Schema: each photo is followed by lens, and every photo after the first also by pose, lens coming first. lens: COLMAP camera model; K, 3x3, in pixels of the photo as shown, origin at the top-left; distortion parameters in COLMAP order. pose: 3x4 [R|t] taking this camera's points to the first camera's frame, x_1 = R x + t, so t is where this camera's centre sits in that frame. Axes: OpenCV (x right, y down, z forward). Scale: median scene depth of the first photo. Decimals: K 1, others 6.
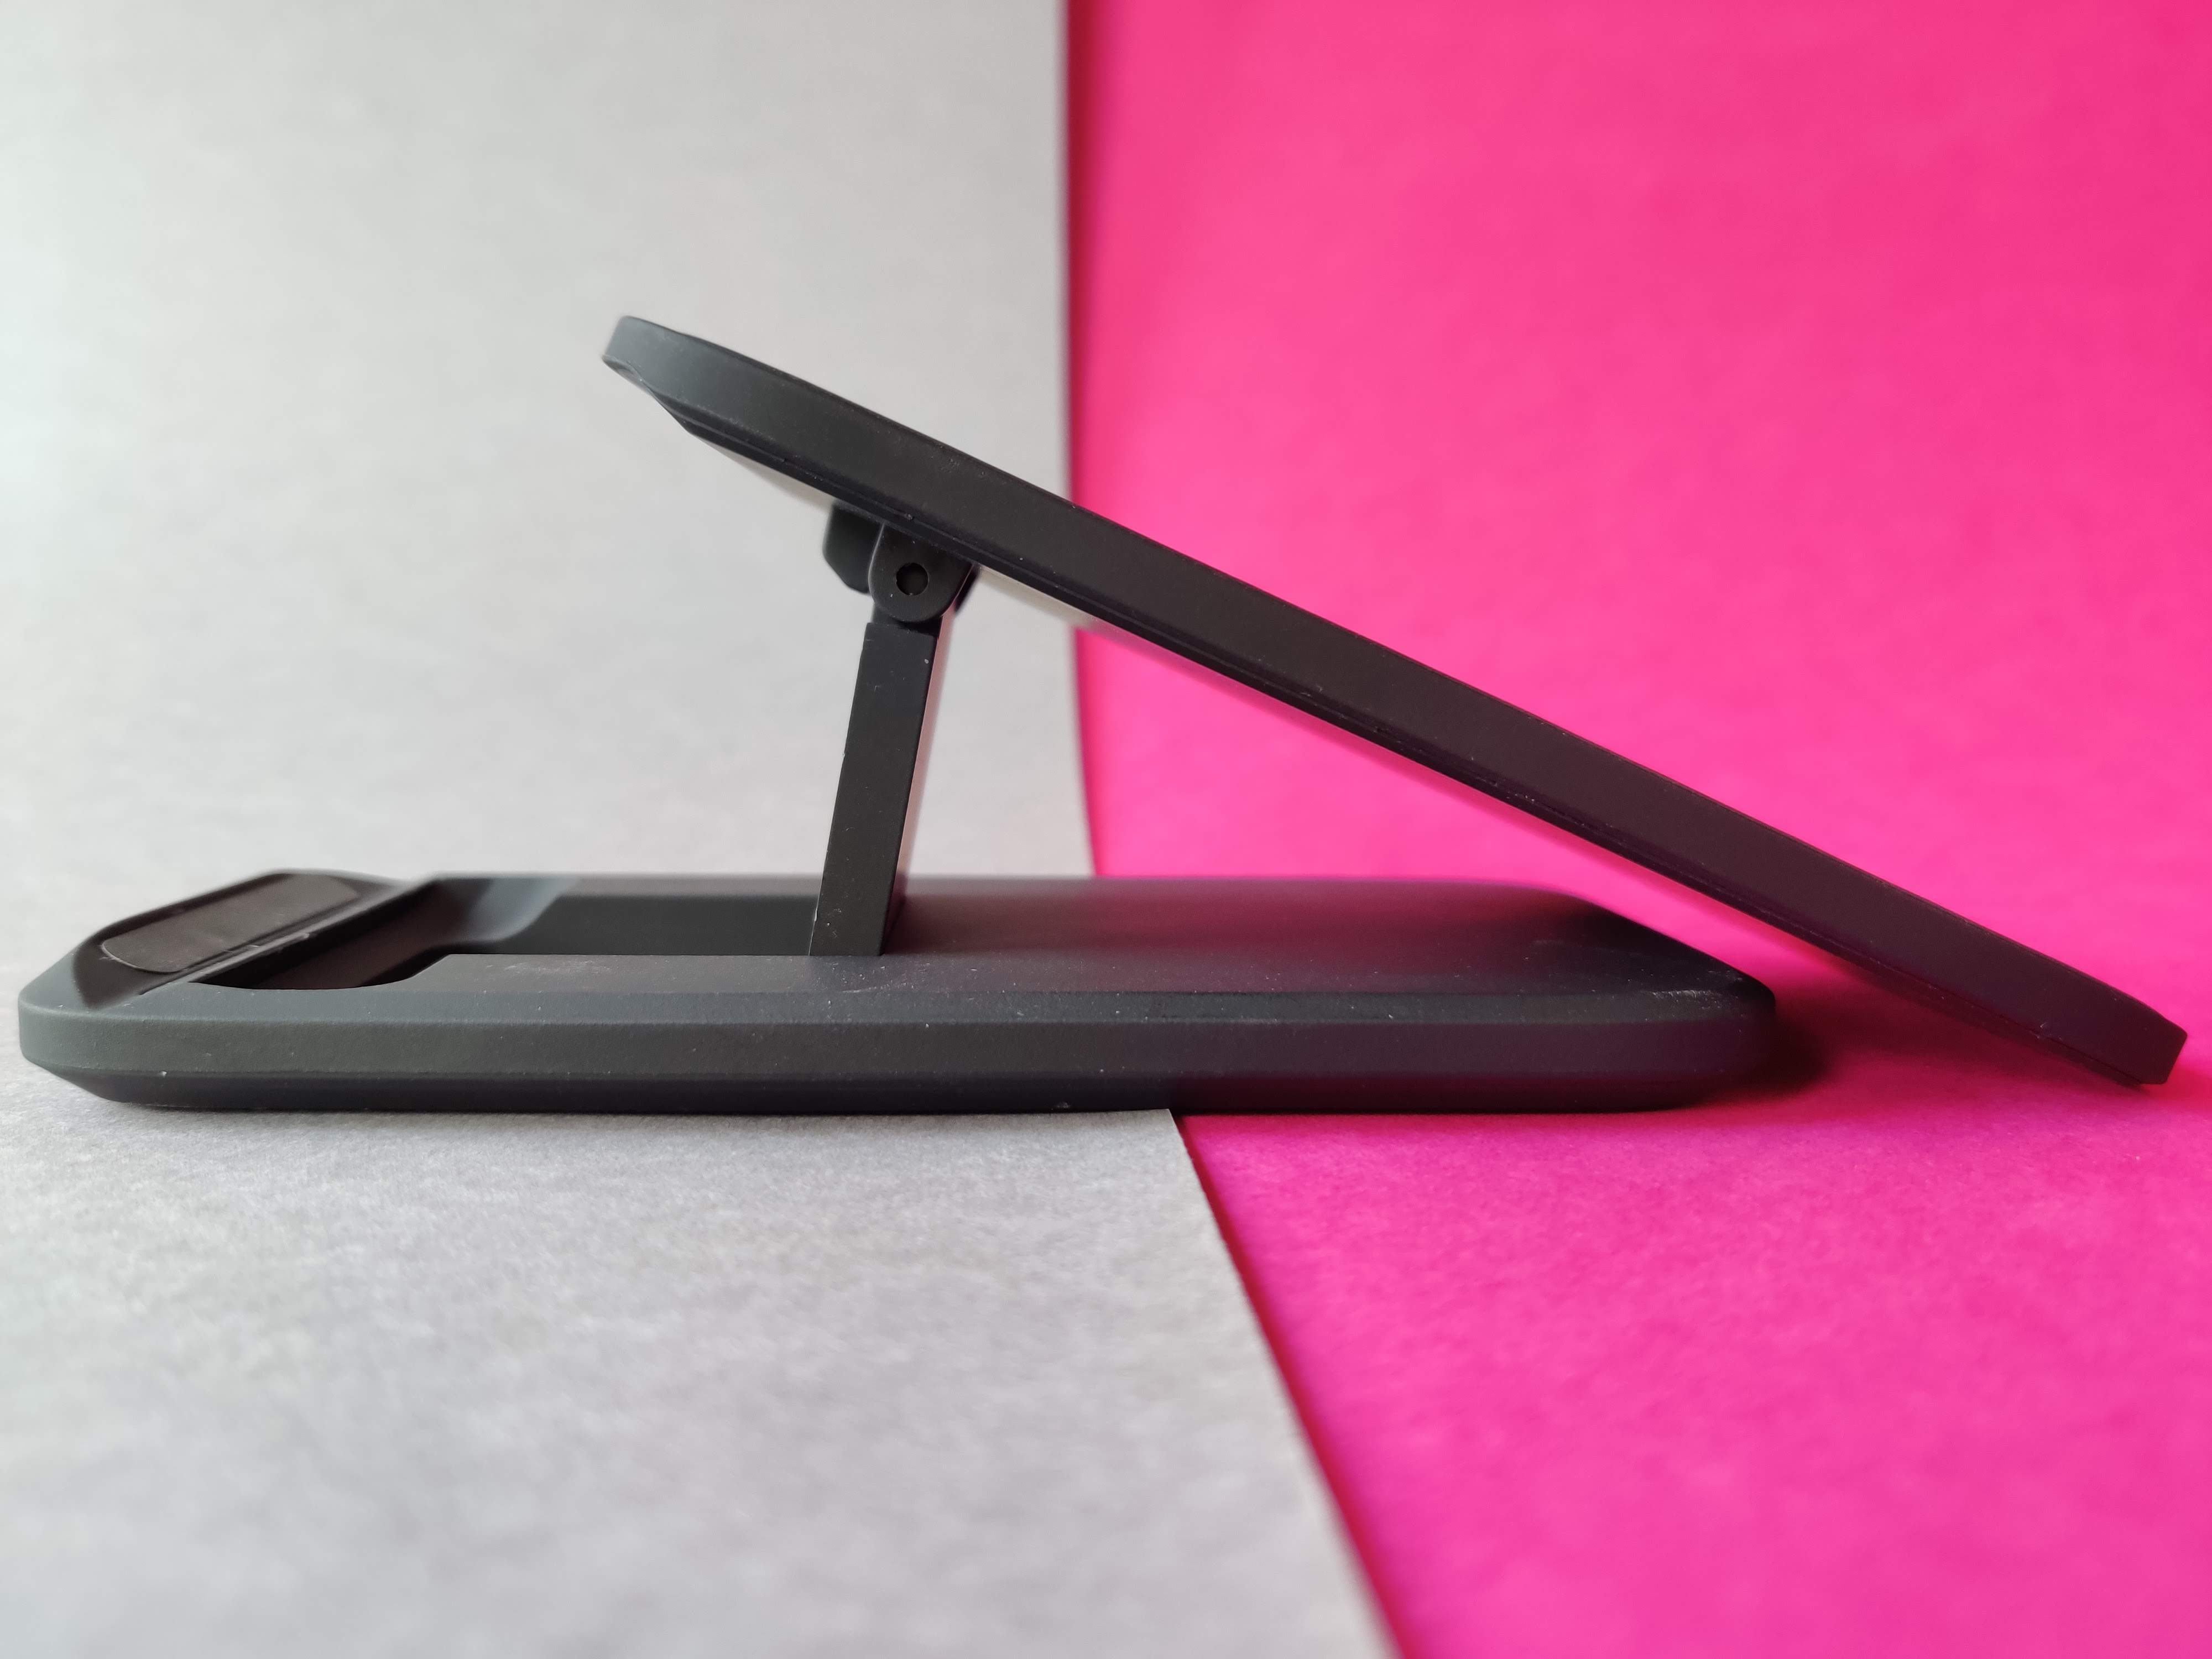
lens RADIAL K [[1679.7, 0, 1106.0], [0, 1679.7, 829.5], [0, 0, 1]] dist [-0.008823, -0.010244]
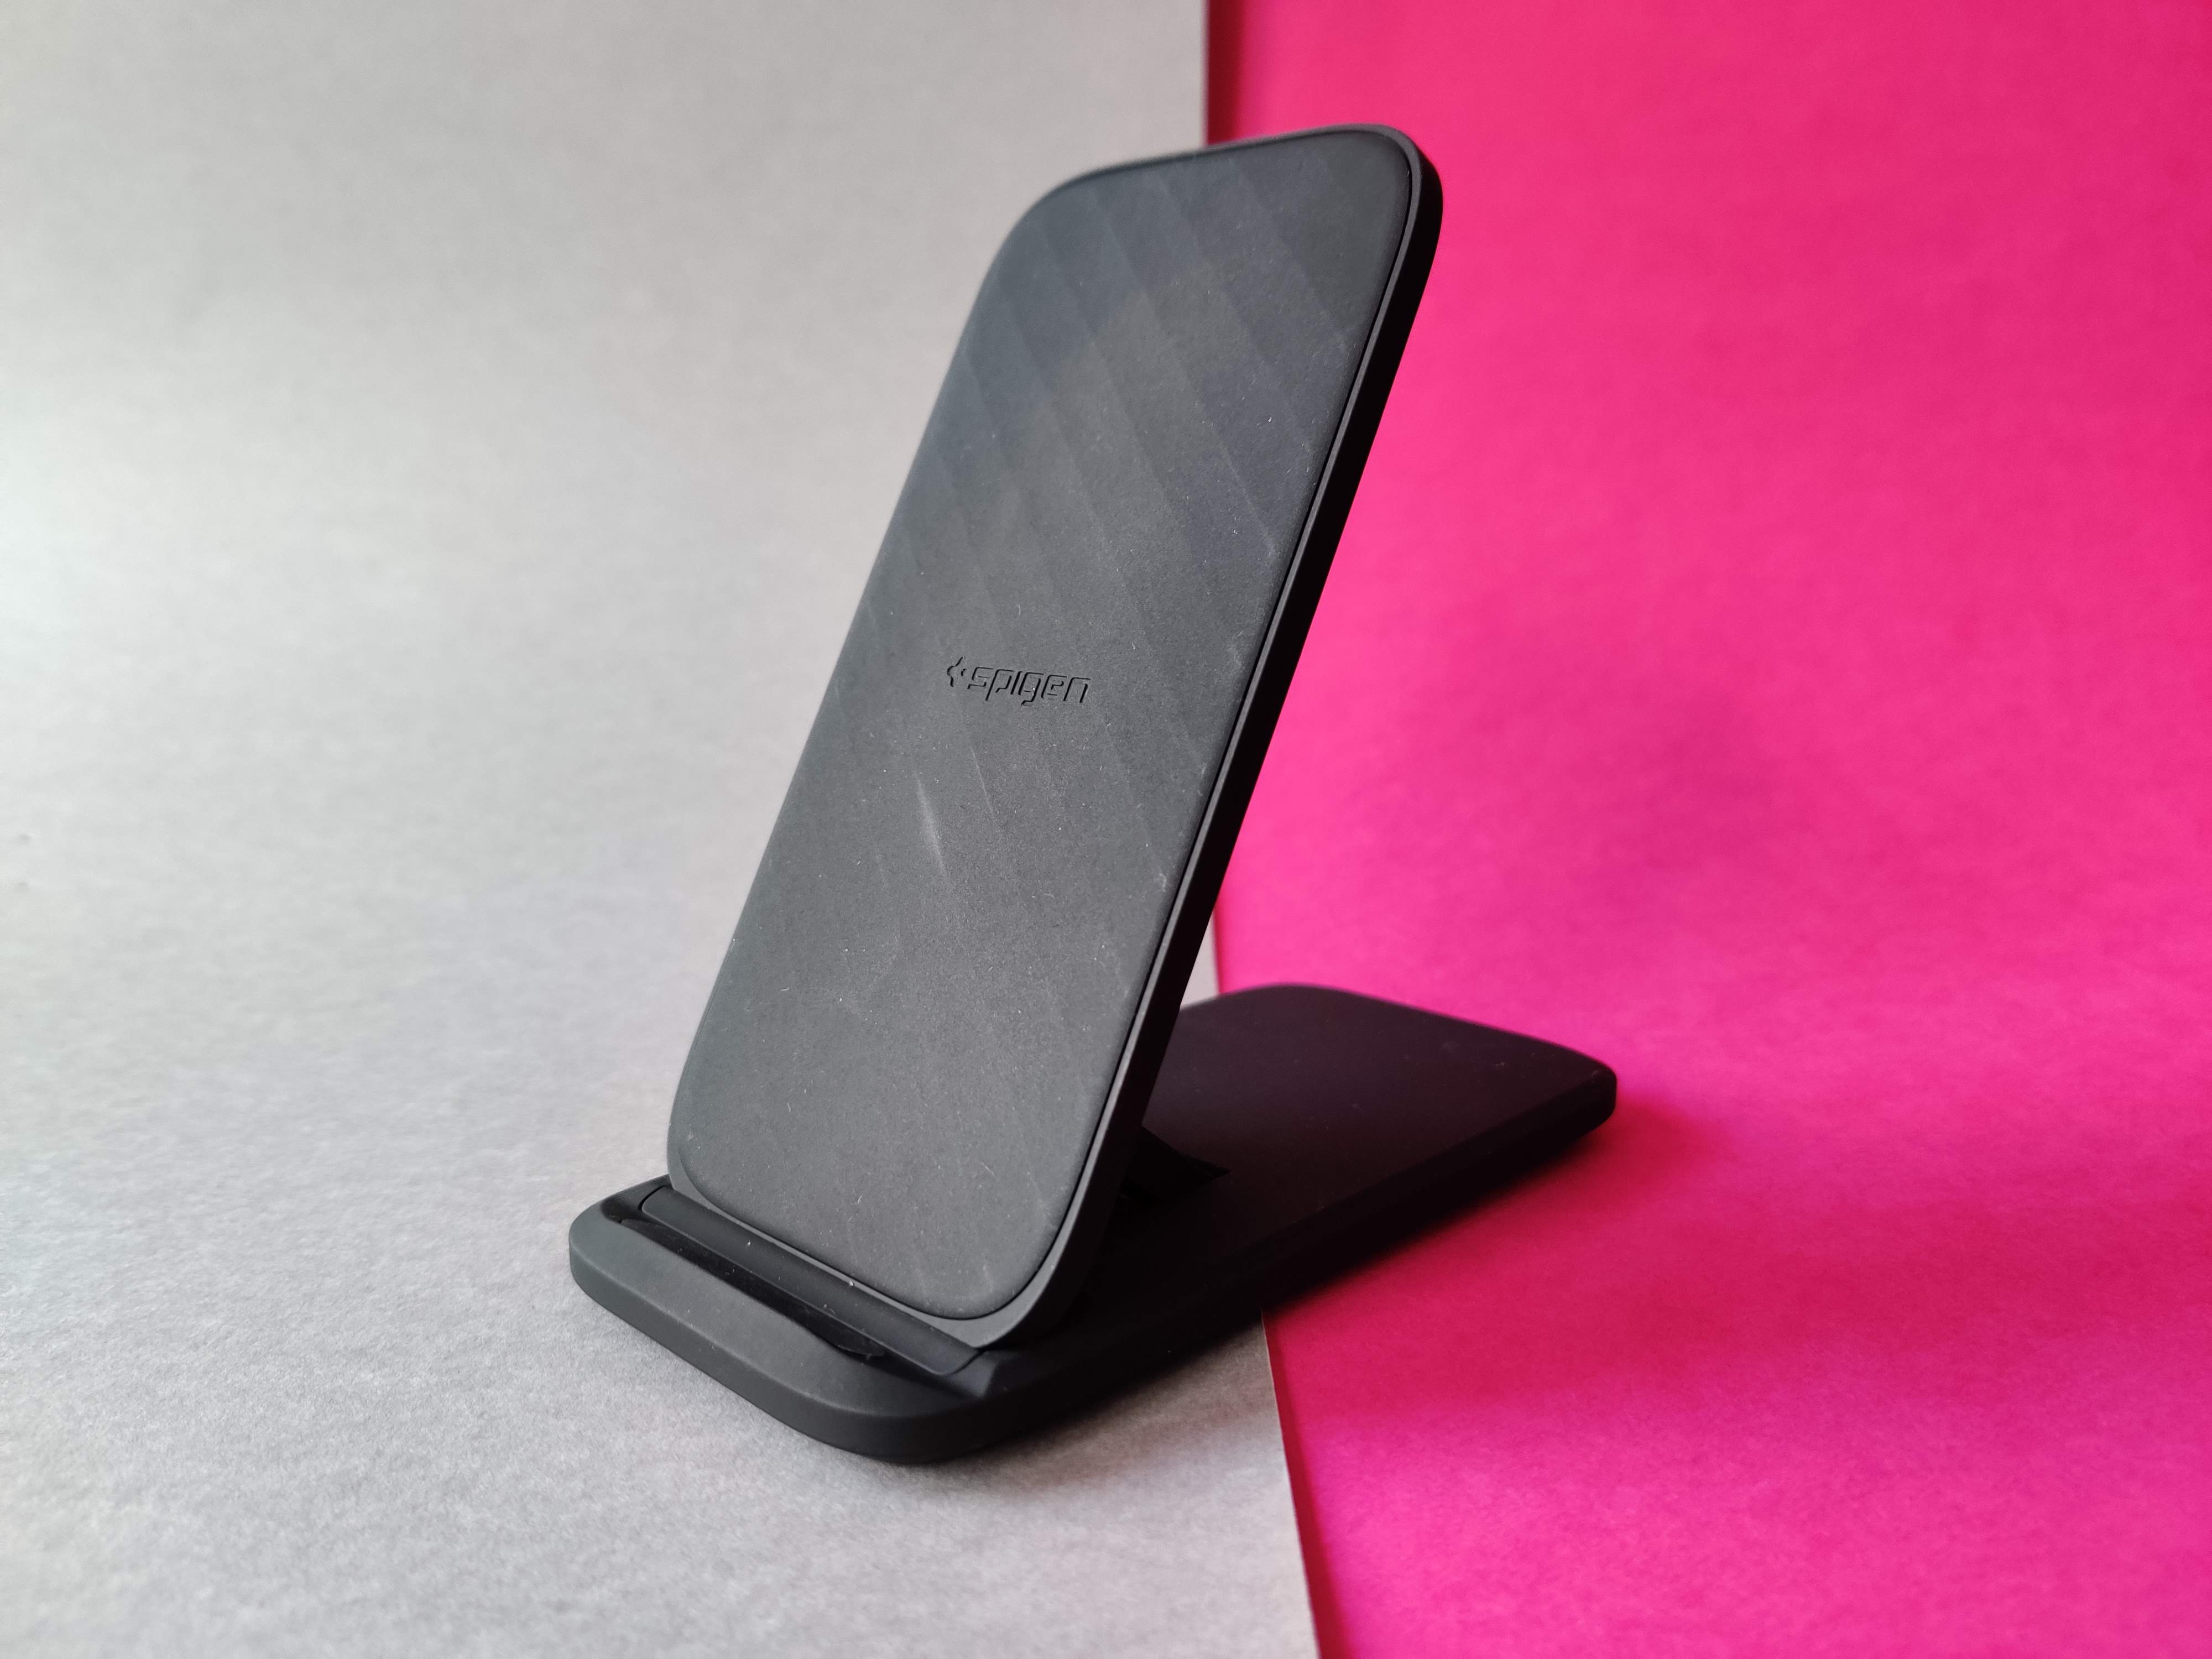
lens RADIAL K [[1679.7, 0, 1106.0], [0, 1679.7, 829.5], [0, 0, 1]] dist [-0.008823, -0.010244]
pose [[0.996037, 0.014442, -0.087758, 0.060679], [-0.005637, 0.994995, 0.099766, -0.585404], [0.088759, -0.098876, 0.991133, -0.970785]]
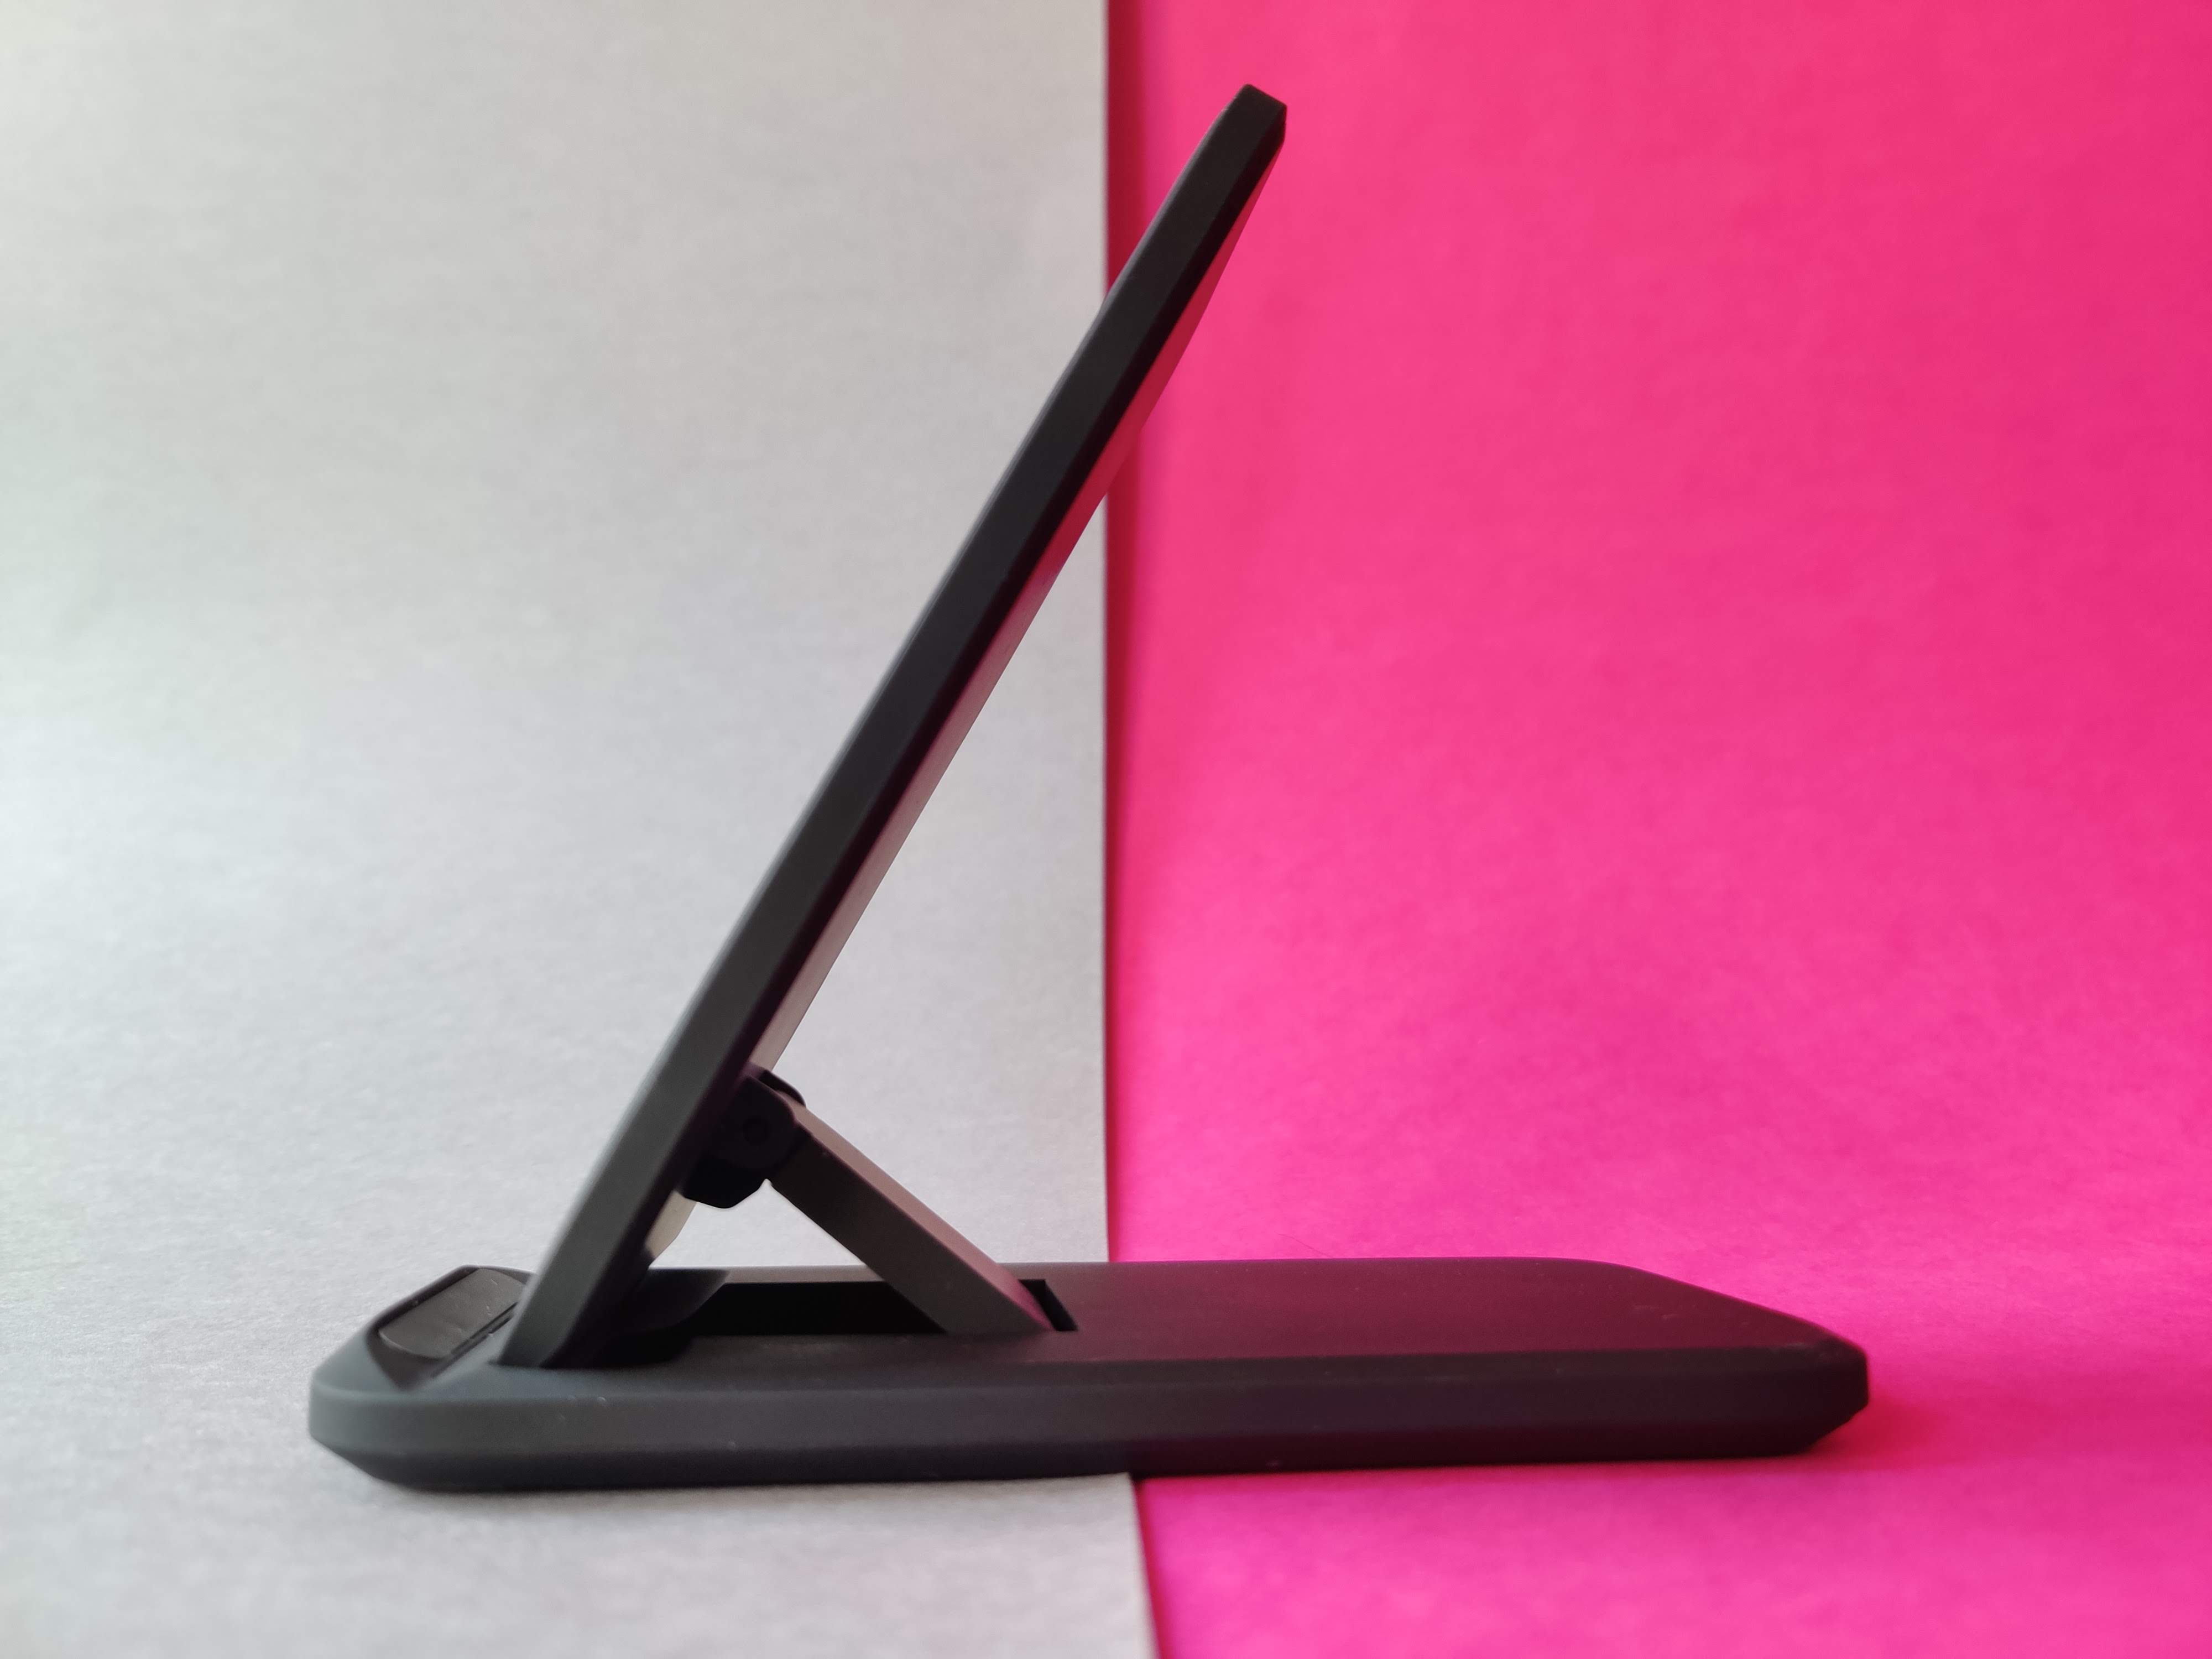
lens RADIAL K [[1659.4, 0, 1123.6], [0, 1659.4, 819.6], [0, 0, 1]] dist [0.002650, -0.012854]
pose [[0.998884, -0.007250, -0.046666, 0.161922], [-0.004141, 0.970890, -0.239489, 0.058458], [0.047044, 0.239415, 0.969777, -0.568461]]
